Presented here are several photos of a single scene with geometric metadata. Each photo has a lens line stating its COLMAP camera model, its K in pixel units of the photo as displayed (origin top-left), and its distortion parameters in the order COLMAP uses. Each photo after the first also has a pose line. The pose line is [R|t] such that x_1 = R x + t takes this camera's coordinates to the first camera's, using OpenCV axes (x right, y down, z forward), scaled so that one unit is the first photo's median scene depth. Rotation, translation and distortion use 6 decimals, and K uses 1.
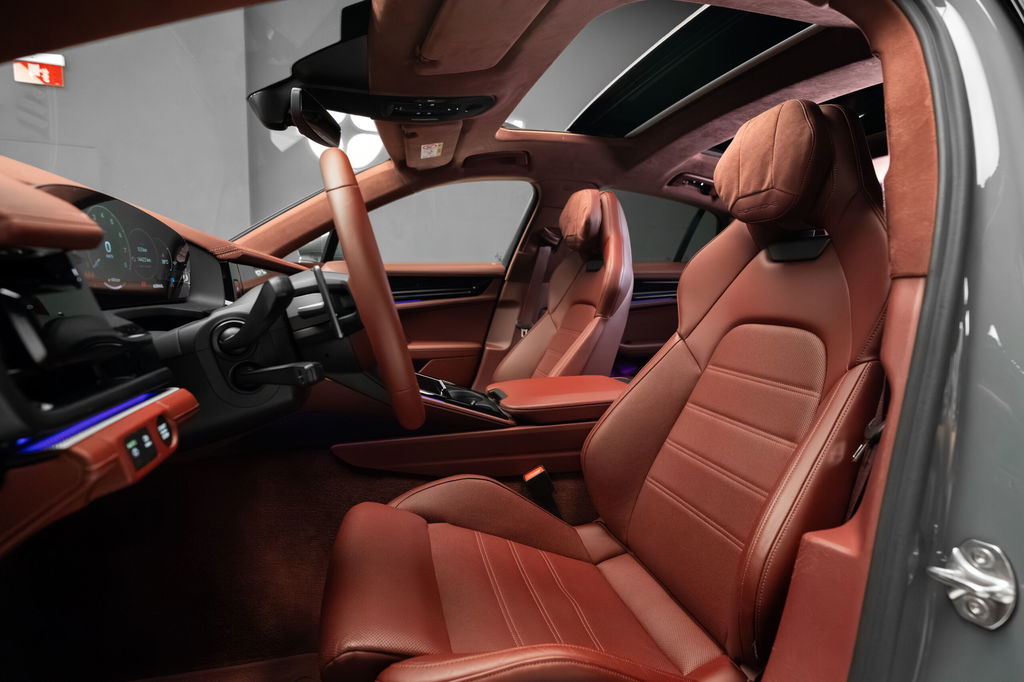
lens RADIAL K [[489.3, 0, 534.0], [0, 489.3, 337.7], [0, 0, 1]] dist [-0.003436, 0.000284]
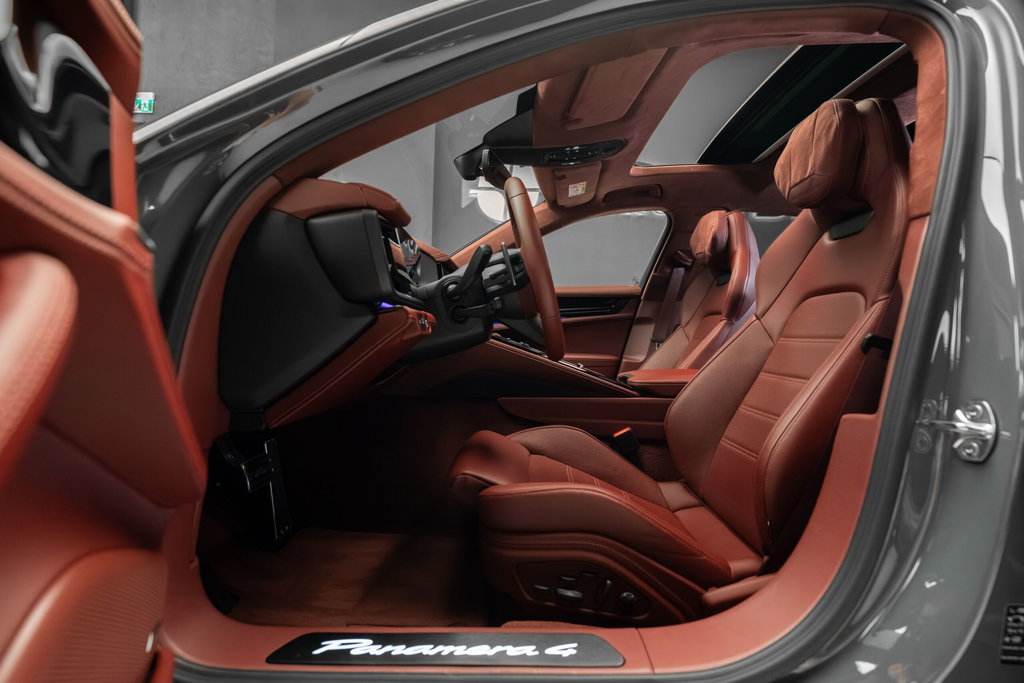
lens RADIAL K [[519.7, 0, 512.0], [0, 519.7, 341.5], [0, 0, 1]] dist [-0.002334, -0.000339]
pose [[0.944016, -0.002735, -0.329888, 0.068365], [-0.036627, 0.992914, -0.113047, 0.156212], [0.327860, 0.118801, 0.937227, -0.247136]]
